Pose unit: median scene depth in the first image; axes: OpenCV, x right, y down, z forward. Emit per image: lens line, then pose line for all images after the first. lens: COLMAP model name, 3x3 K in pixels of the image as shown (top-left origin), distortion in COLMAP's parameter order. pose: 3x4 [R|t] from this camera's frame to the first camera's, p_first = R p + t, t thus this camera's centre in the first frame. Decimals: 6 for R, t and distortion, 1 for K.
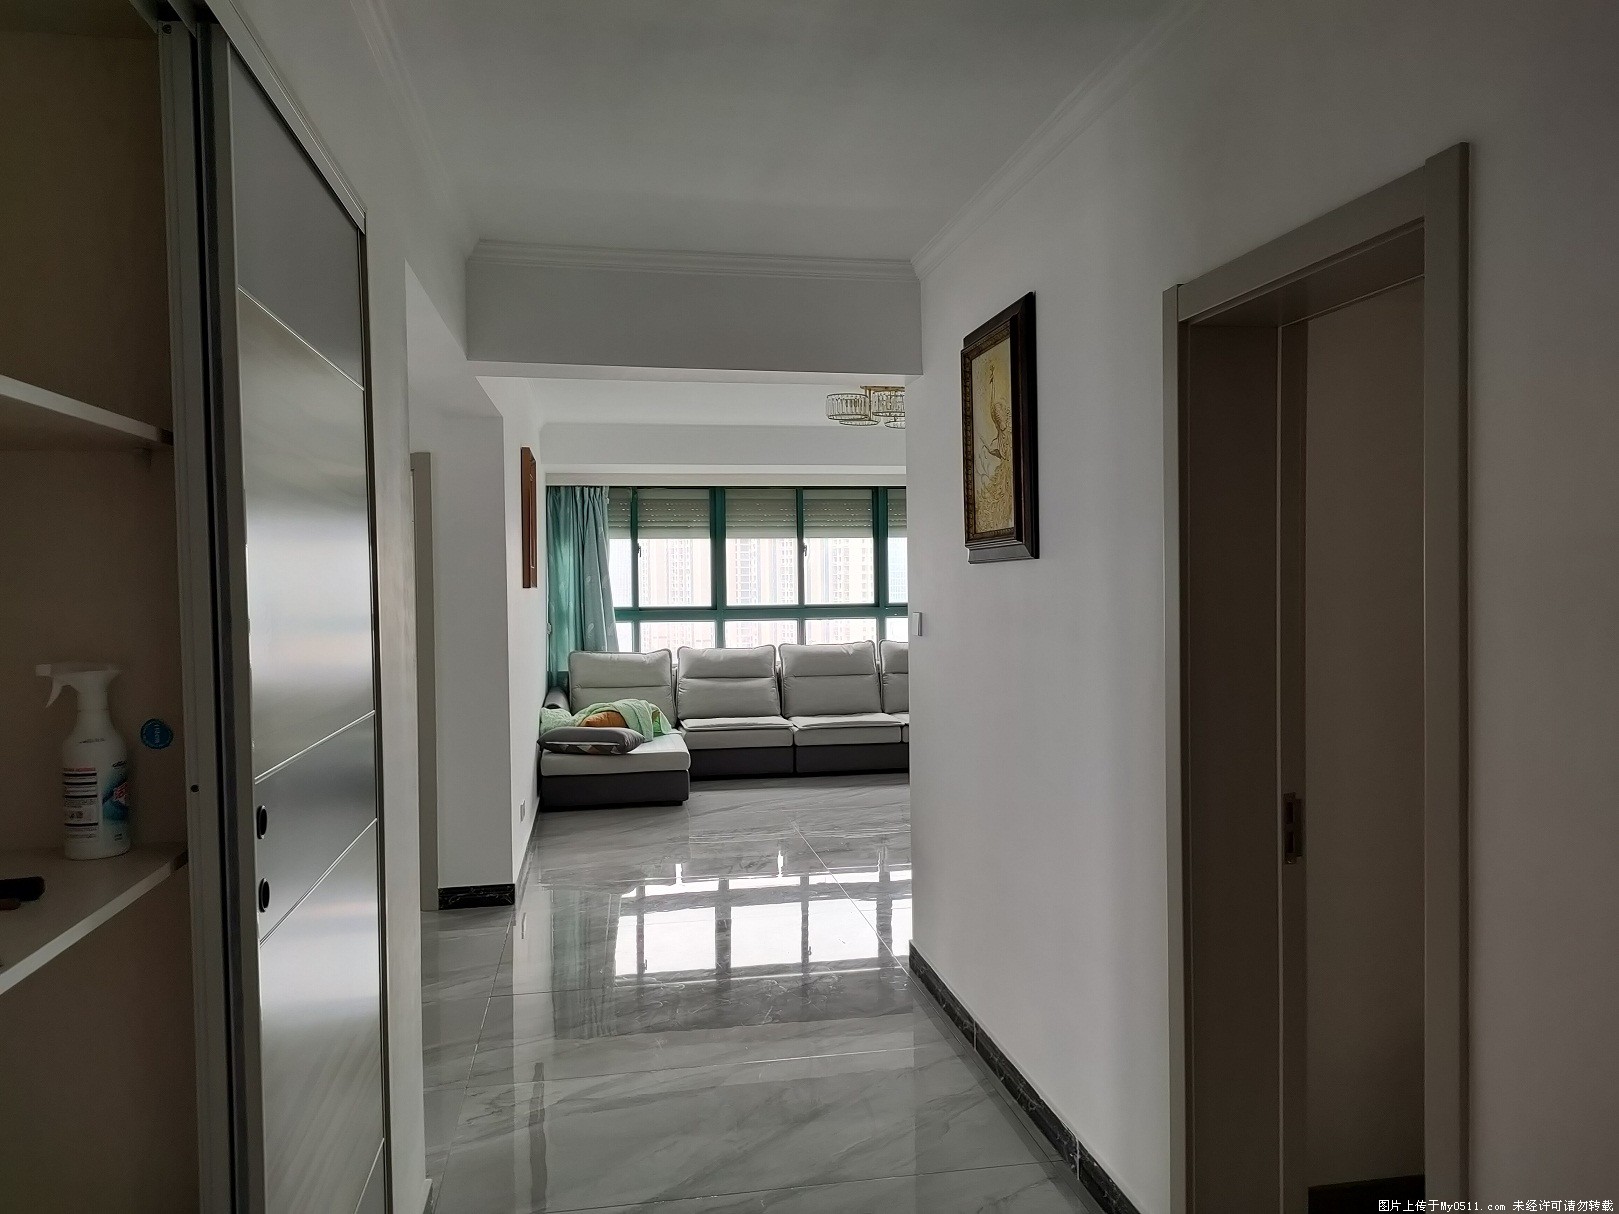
lens RADIAL K [[1161.9, 0, 809.5], [0, 1161.9, 607.0], [0, 0, 1]] dist [0.002646, -0.006995]
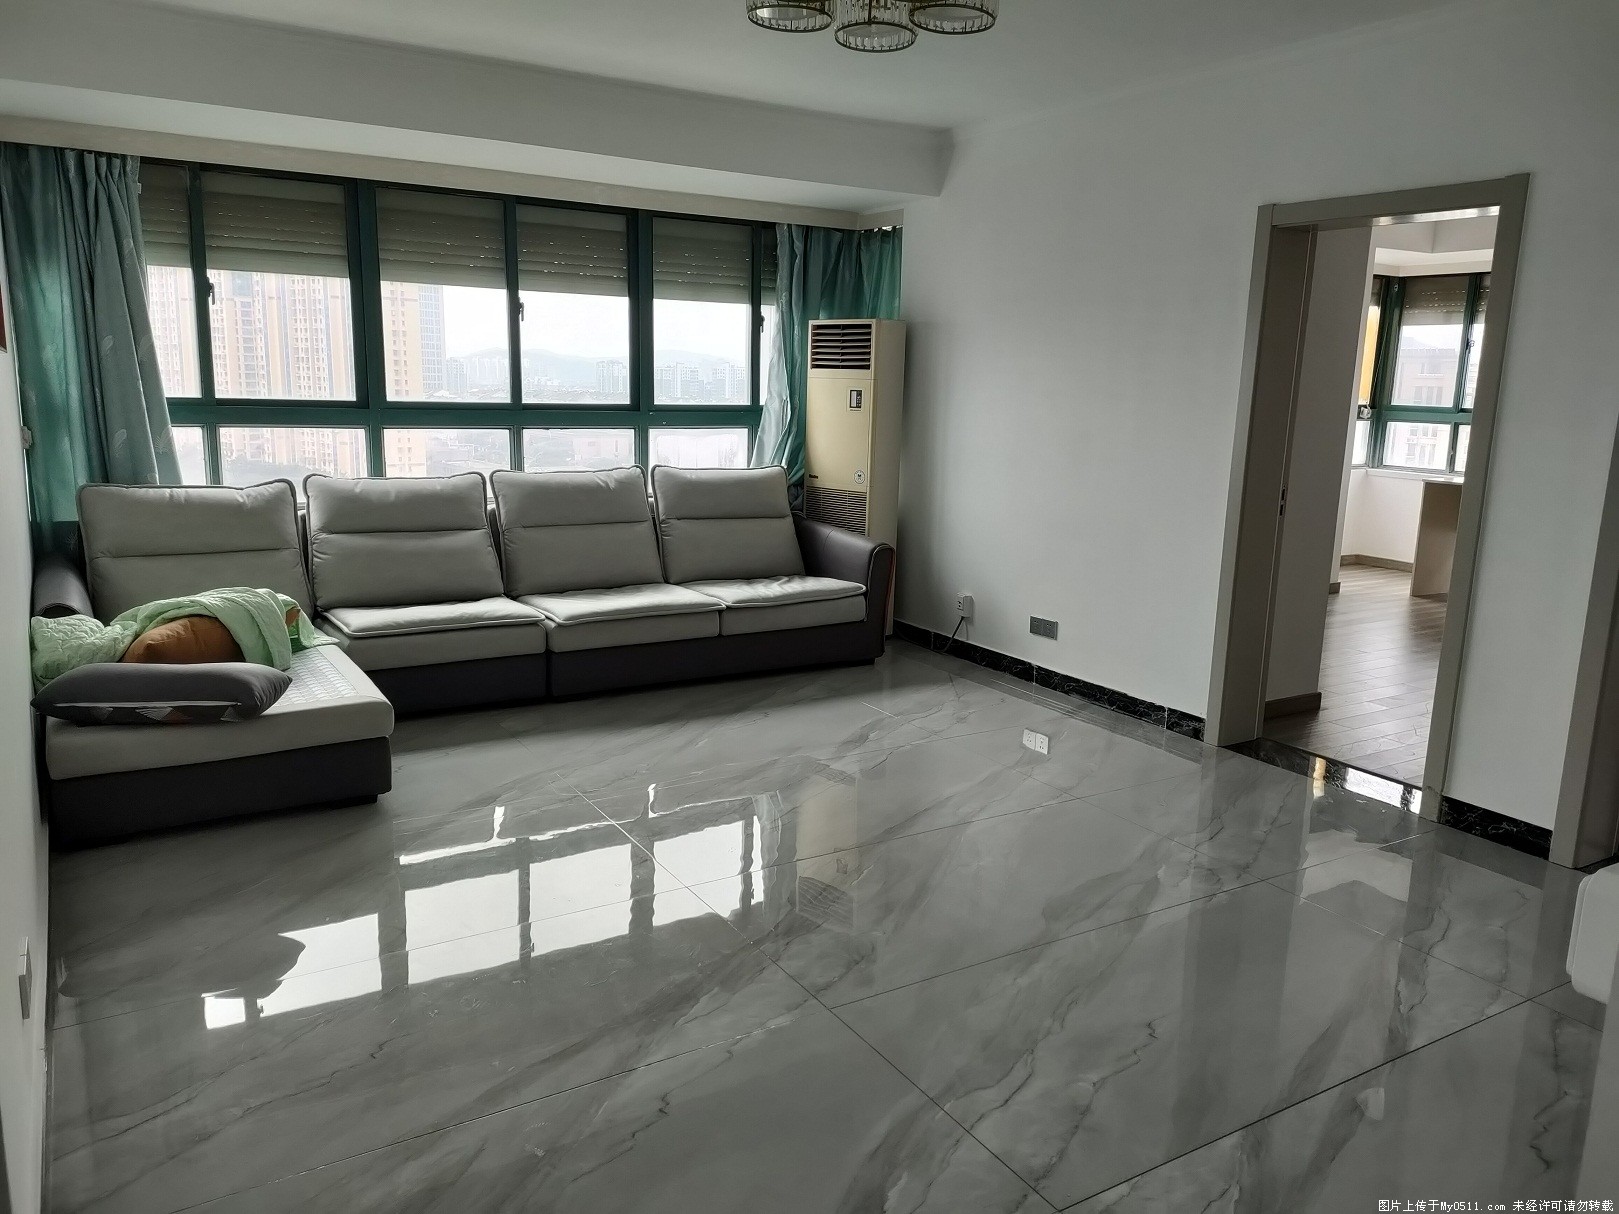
lens RADIAL K [[1161.9, 0, 809.5], [0, 1161.9, 607.0], [0, 0, 1]] dist [0.002646, -0.006995]
pose [[0.926216, -0.036799, 0.375193, -0.100074], [-0.027569, 0.985948, 0.164759, -0.001300], [-0.375984, -0.162946, 0.912187, 0.396134]]
